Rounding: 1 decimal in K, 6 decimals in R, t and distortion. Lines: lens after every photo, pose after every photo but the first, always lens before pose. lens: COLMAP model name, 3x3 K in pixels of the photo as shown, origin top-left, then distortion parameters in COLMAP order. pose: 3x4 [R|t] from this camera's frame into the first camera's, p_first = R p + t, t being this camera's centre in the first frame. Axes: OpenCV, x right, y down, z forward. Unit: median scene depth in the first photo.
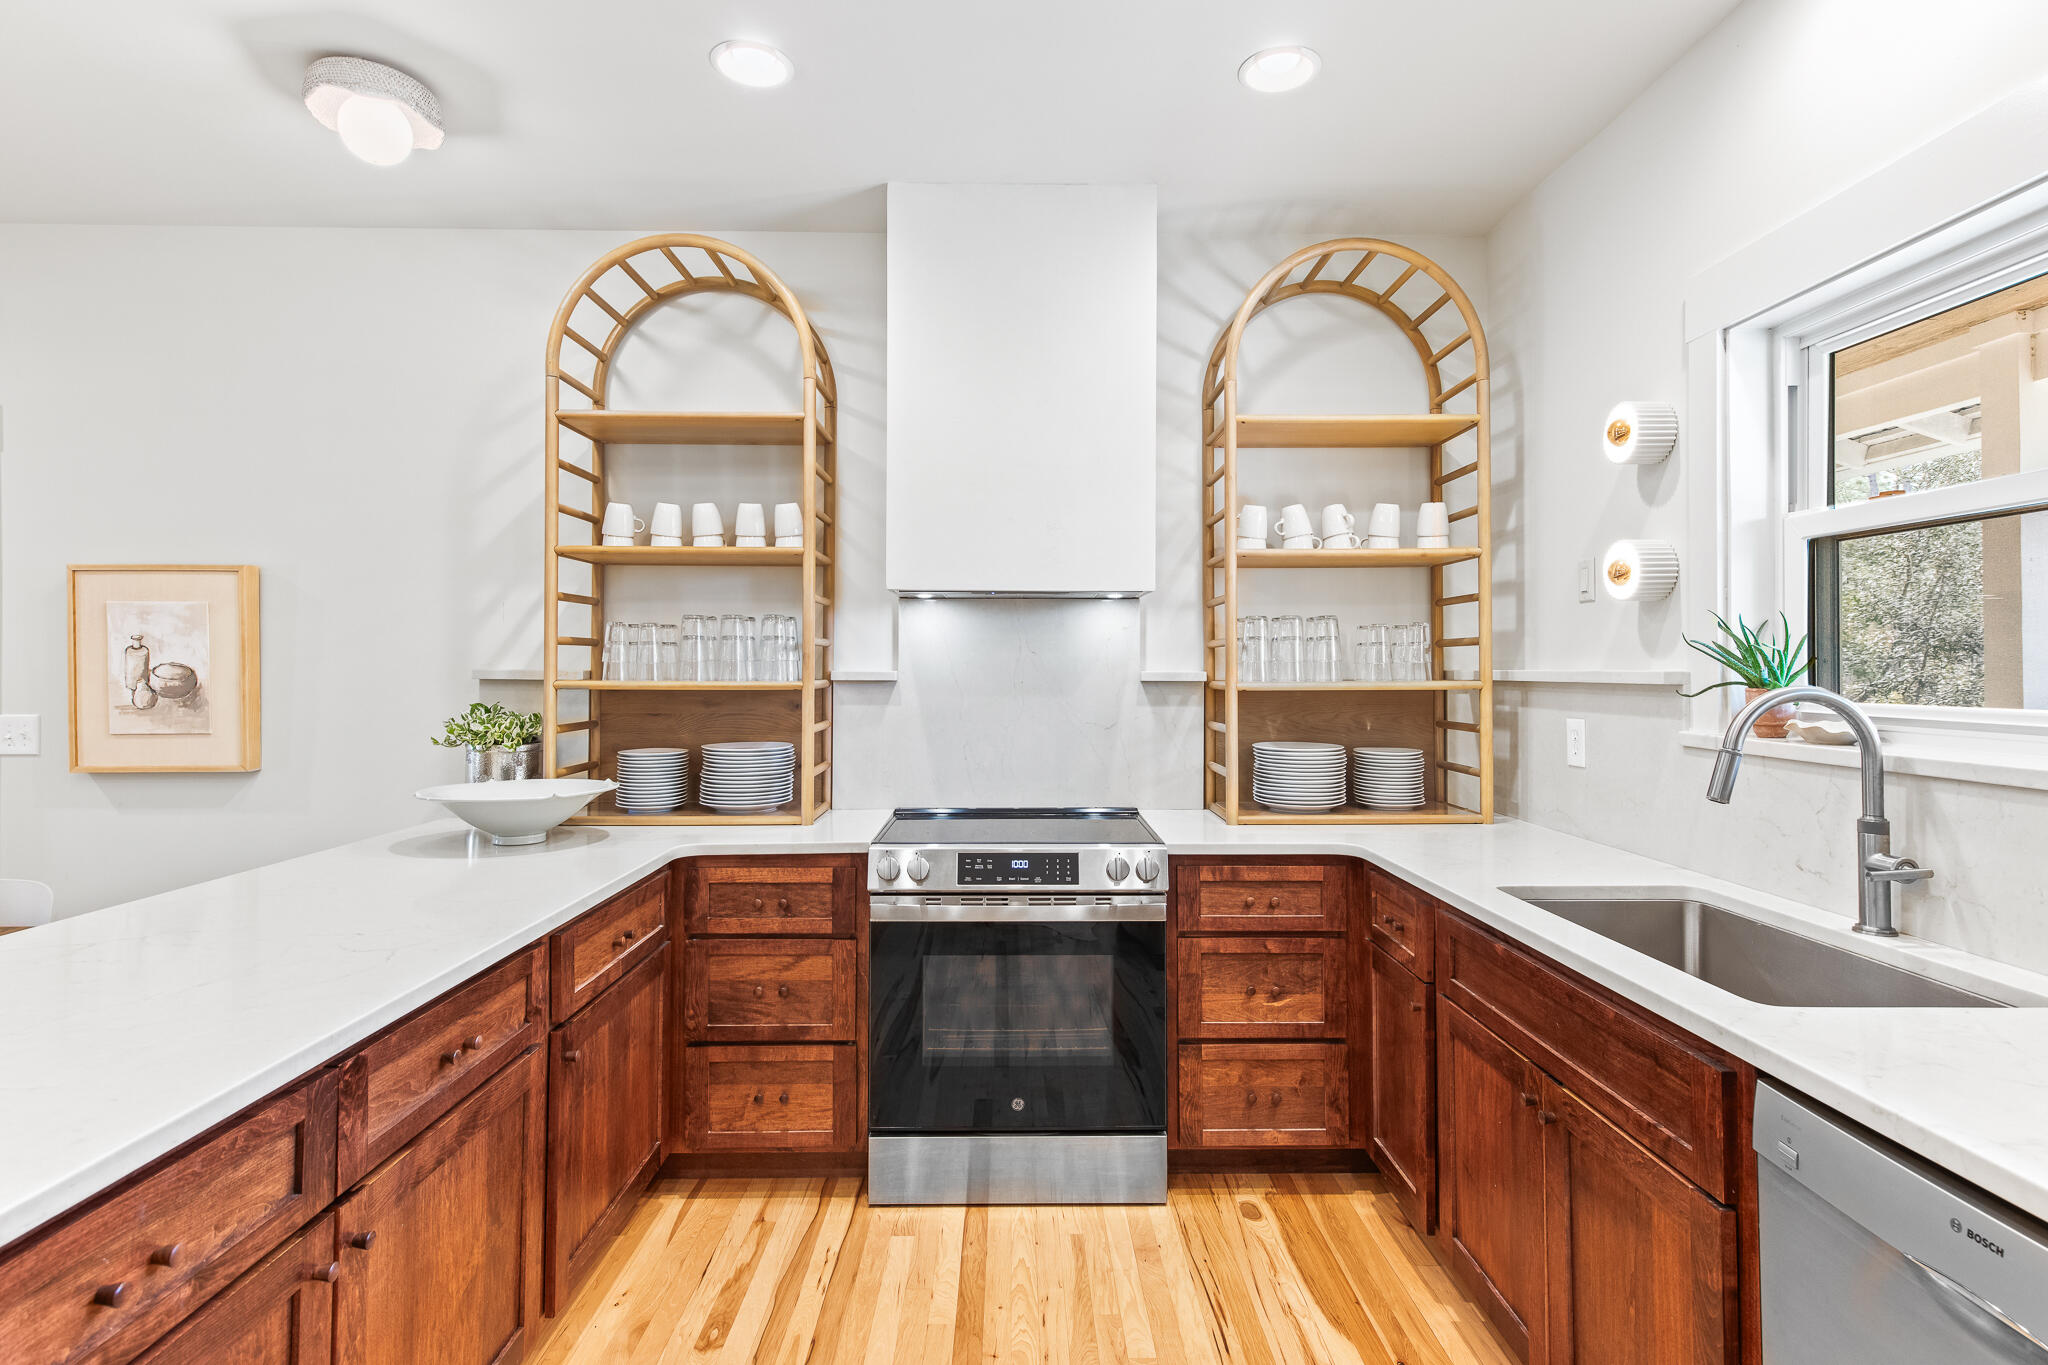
lens RADIAL K [[1019.9, 0, 1032.0], [0, 1019.9, 666.8], [0, 0, 1]] dist [0.003314, -0.000616]
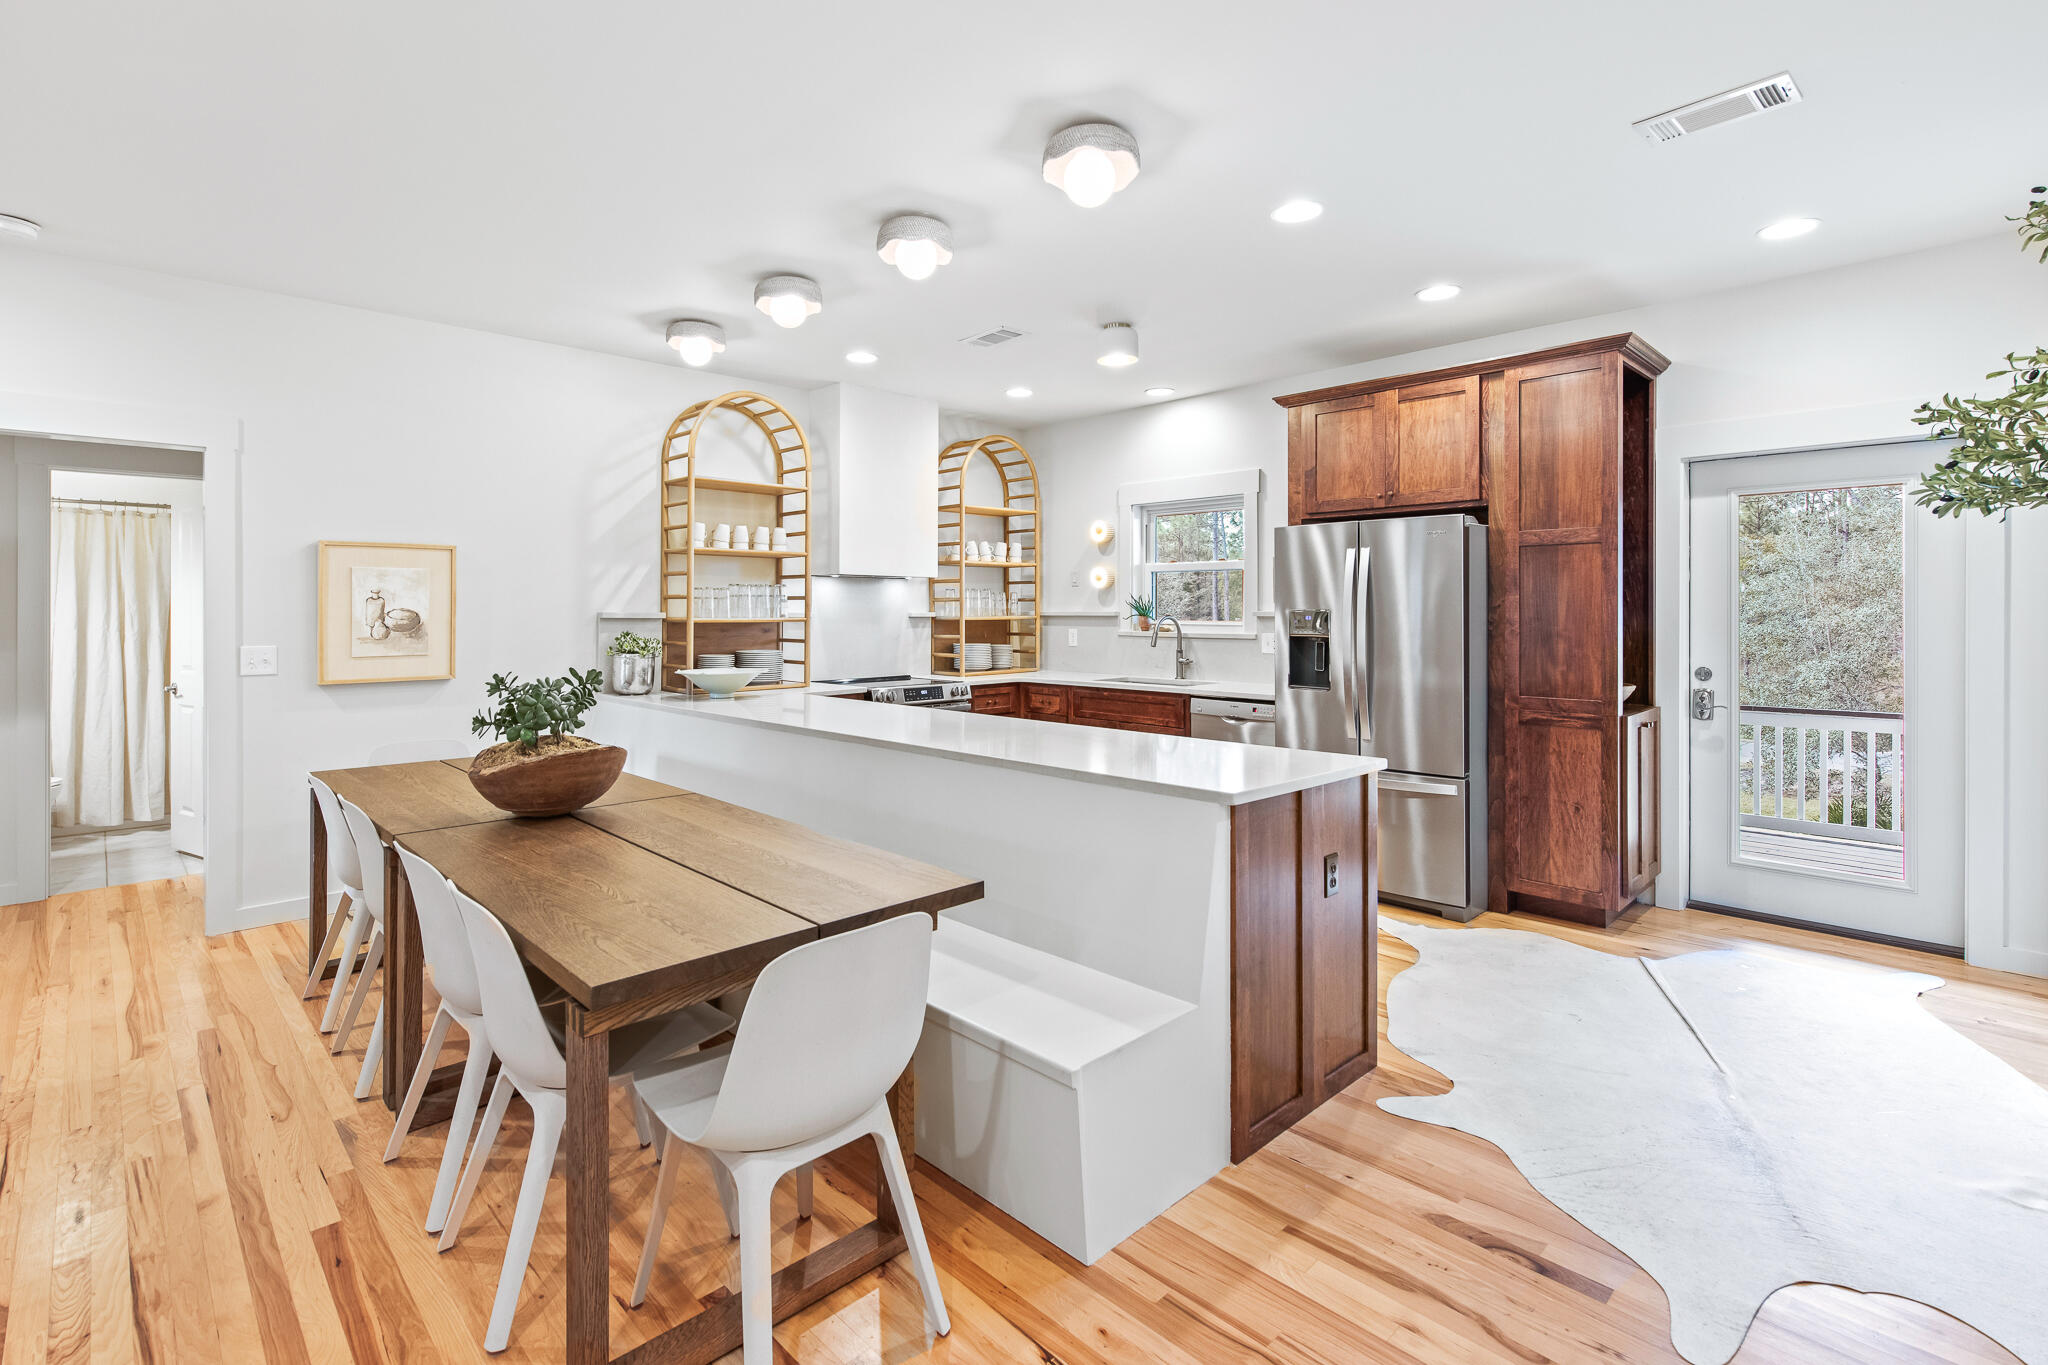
lens RADIAL K [[929.0, 0, 1002.6], [0, 929.0, 617.9], [0, 0, 1]] dist [0.004923, -0.001833]
pose [[0.724559, -0.006419, 0.689183, -1.143590], [0.000814, 0.999964, 0.008458, -0.000782], [-0.689212, -0.005567, 0.724538, -0.594611]]
